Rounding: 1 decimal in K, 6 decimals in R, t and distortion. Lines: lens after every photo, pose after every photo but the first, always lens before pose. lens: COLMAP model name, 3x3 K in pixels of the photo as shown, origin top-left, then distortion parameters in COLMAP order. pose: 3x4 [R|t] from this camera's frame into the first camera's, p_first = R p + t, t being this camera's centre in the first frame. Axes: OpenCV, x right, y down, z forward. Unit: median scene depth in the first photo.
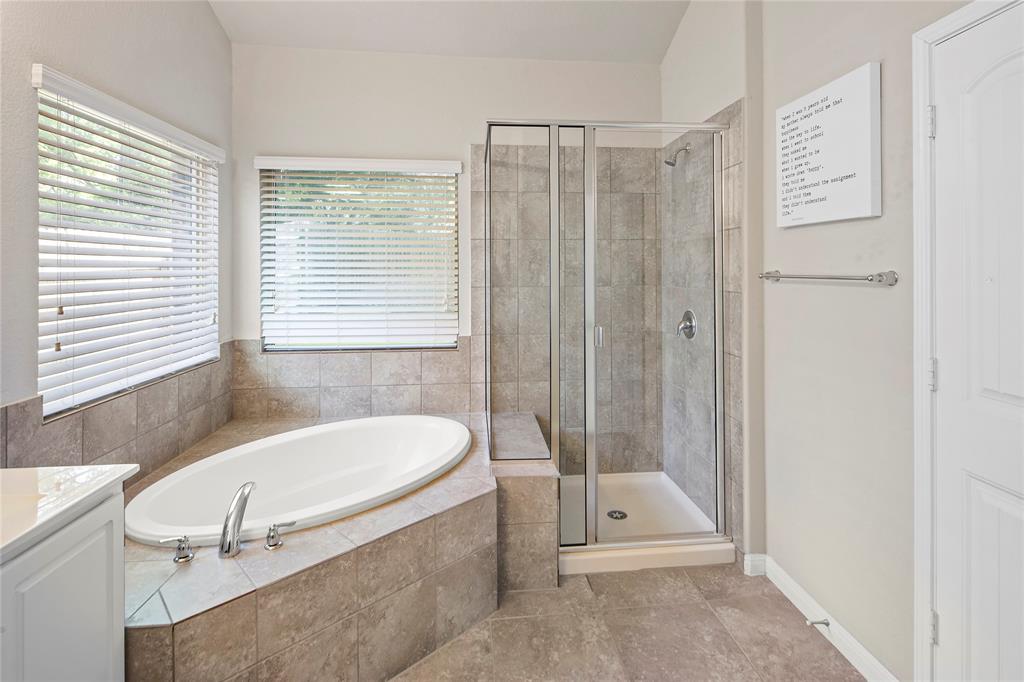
lens RADIAL K [[494.8, 0, 514.6], [0, 494.8, 265.2], [0, 0, 1]] dist [0.004195, -0.000878]
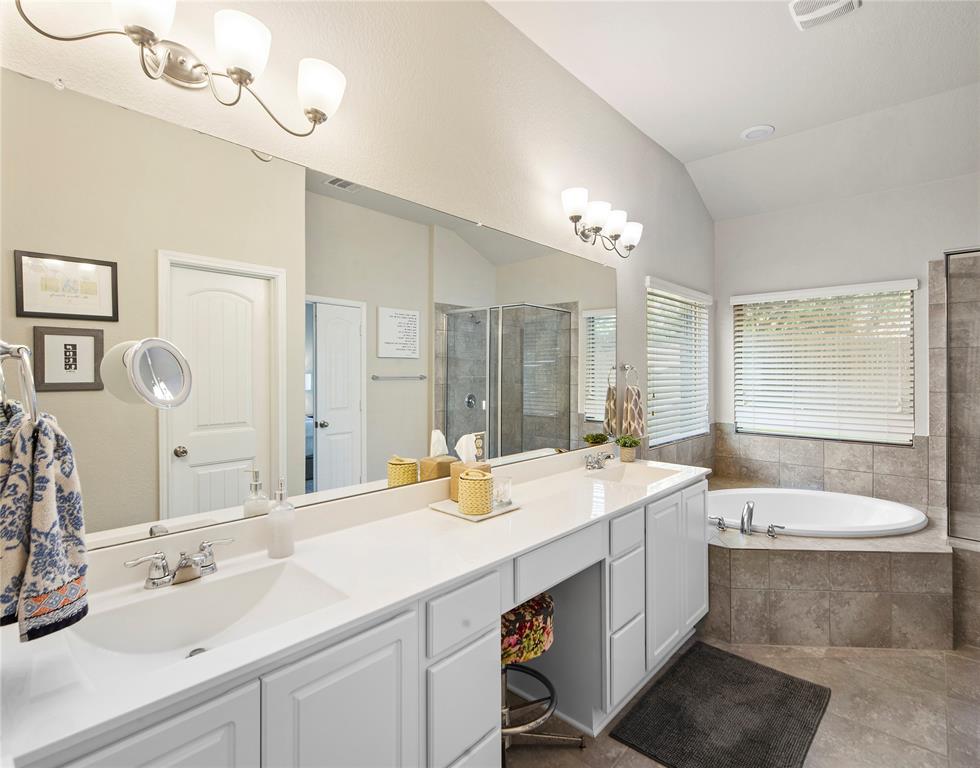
lens RADIAL K [[481.7, 0, 505.7], [0, 481.7, 372.8], [0, 0, 1]] dist [0.009237, -0.004722]
pose [[0.682044, 0.001257, -0.731310, 0.063050], [0.003140, 0.999984, 0.004646, -0.007100], [0.731304, -0.005465, 0.682029, -0.471470]]
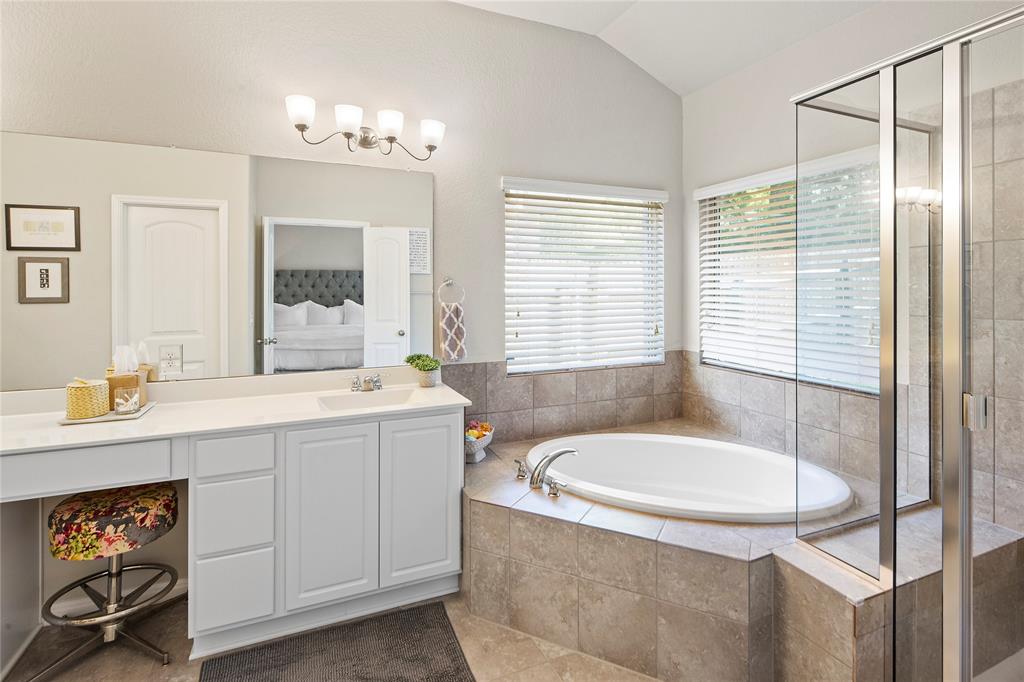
lens RADIAL K [[494.8, 0, 532.8], [0, 494.8, 288.1], [0, 0, 1]] dist [0.004195, -0.000878]
pose [[0.330268, -0.002251, -0.943885, 0.449179], [0.009002, 0.999959, 0.000765, -0.000193], [0.943844, -0.008749, 0.330274, 0.293400]]
